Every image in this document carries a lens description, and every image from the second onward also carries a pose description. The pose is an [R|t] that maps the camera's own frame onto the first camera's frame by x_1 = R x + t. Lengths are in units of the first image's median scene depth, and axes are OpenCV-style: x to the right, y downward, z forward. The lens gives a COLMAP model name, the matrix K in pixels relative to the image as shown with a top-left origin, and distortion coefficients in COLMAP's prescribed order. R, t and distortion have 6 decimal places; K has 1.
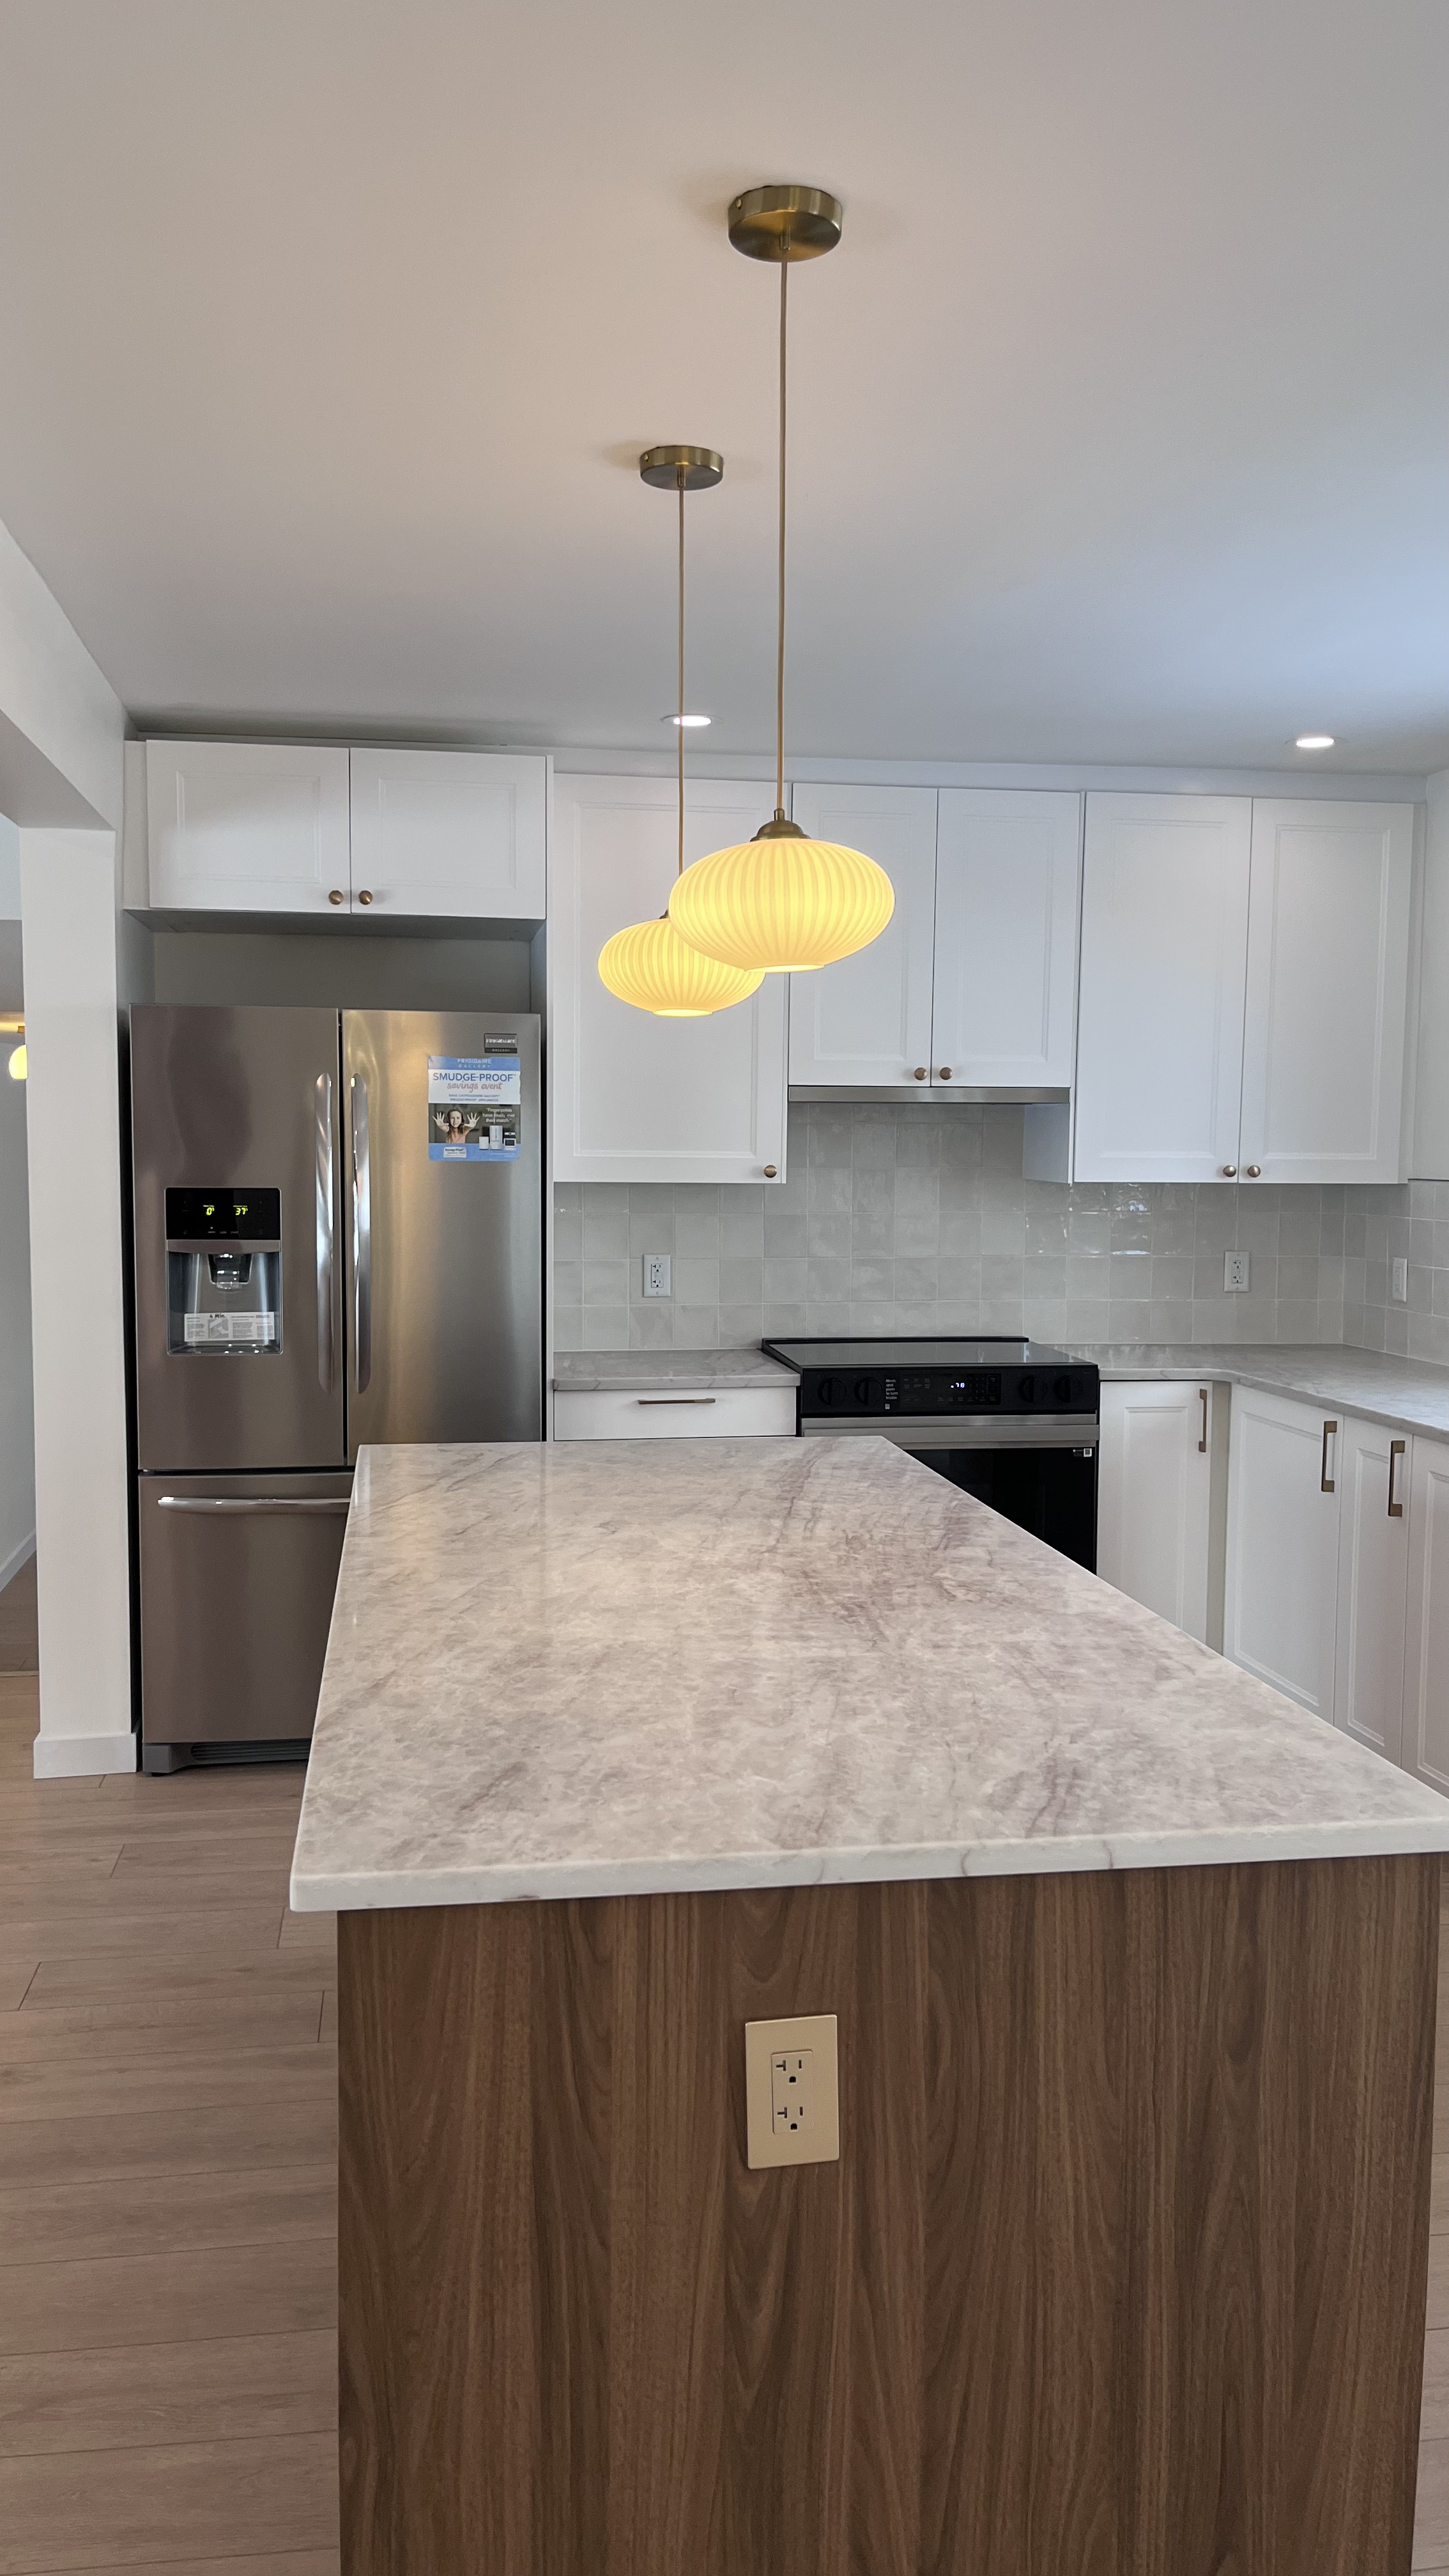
lens RADIAL K [[1946.7, 0, 728.6], [0, 1946.7, 1298.7], [0, 0, 1]] dist [0.079475, -0.120151]
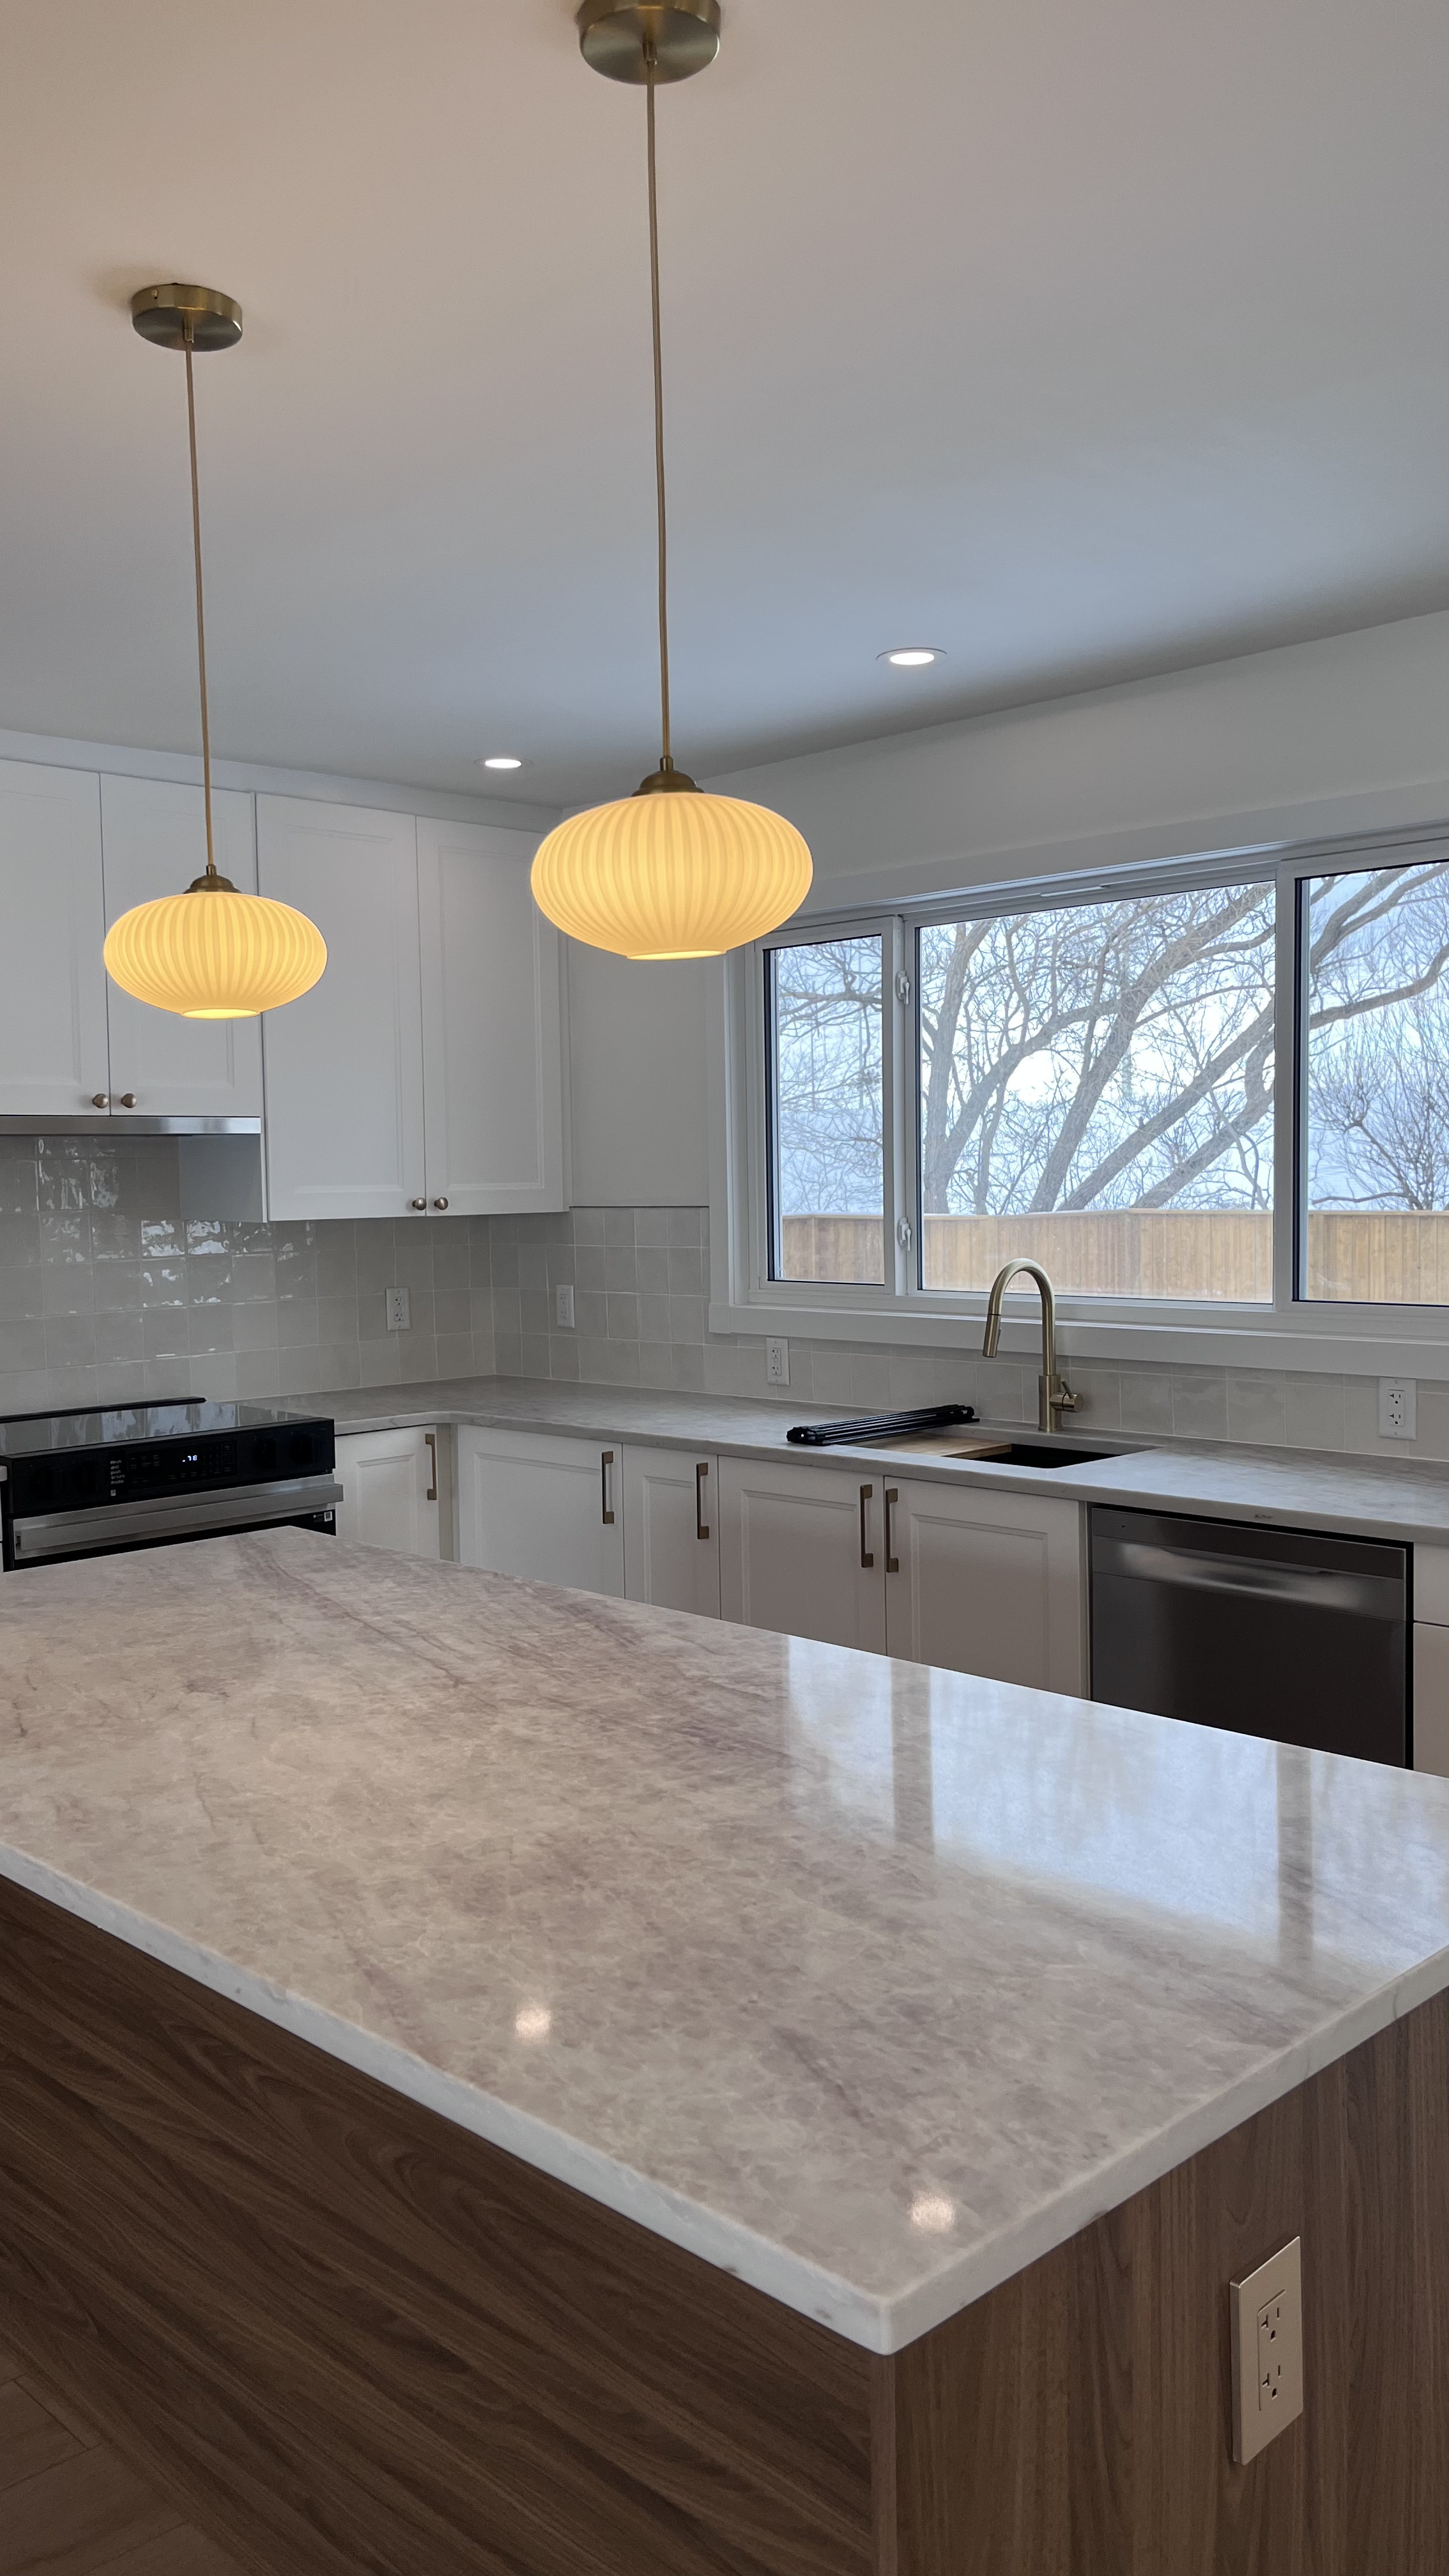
lens RADIAL K [[1955.2, 0, 724.5], [0, 1955.2, 1288.0], [0, 0, 1]] dist [0.059037, -0.060588]
pose [[0.815377, -0.057373, 0.576080, -0.203995], [0.071421, 0.997445, -0.001751, -0.013834], [-0.574507, 0.042572, 0.817392, 0.157801]]
